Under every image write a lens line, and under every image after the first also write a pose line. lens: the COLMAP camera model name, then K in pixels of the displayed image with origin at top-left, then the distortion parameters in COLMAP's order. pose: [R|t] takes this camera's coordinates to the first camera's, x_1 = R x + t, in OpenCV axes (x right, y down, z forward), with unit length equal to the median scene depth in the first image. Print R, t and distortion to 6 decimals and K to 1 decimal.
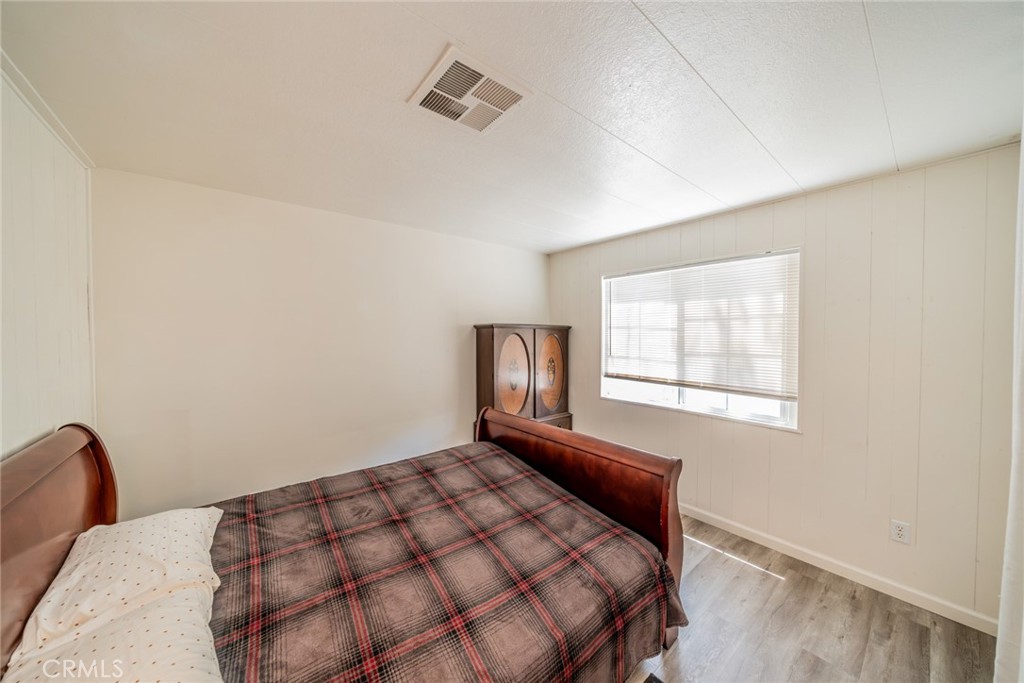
lens RADIAL K [[351.6, 0, 512.4], [0, 351.6, 344.0], [0, 0, 1]] dist [-0.001046, -0.000064]
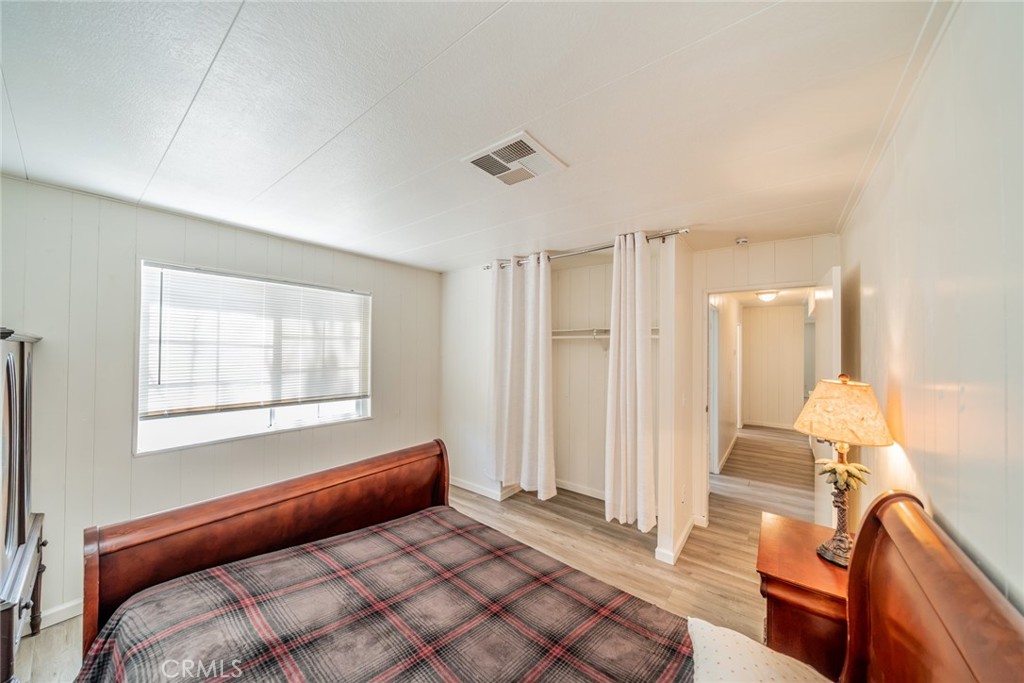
lens RADIAL K [[351.6, 0, 511.0], [0, 351.6, 345.6], [0, 0, 1]] dist [-0.001046, -0.000064]
pose [[-0.219257, 0.003174, 0.975662, -0.604208], [0.018361, 0.999831, 0.000873, -0.034098], [-0.975494, 0.018105, -0.219278, 0.601566]]
